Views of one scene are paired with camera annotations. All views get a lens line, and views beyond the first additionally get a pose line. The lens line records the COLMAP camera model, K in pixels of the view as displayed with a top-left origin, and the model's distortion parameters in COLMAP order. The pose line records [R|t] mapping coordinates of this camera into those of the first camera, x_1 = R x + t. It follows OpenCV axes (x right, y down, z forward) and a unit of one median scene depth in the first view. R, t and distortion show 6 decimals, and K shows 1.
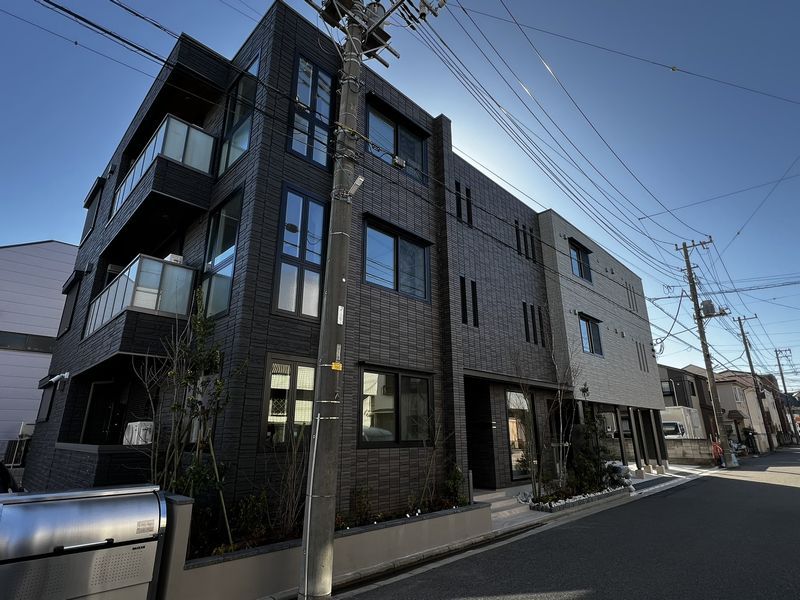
lens RADIAL K [[419.6, 0, 399.3], [0, 419.6, 301.2], [0, 0, 1]] dist [0.001001, 0.000272]
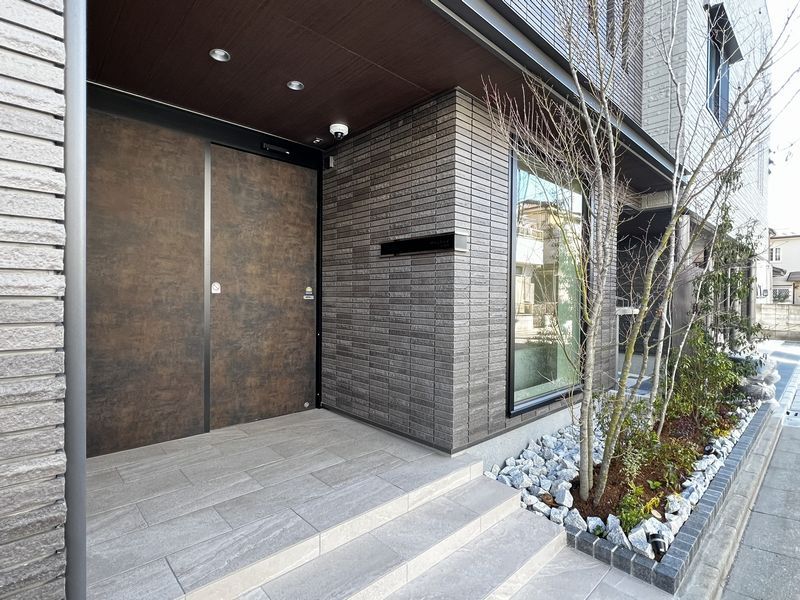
lens RADIAL K [[403.7, 0, 401.5], [0, 403.7, 299.6], [0, 0, 1]] dist [-0.001692, -0.000222]
pose [[0.999524, 0.011680, -0.028556, 0.189053], [-0.002397, 0.952172, 0.305552, 0.242185], [0.030759, -0.305338, 0.951747, 0.712910]]
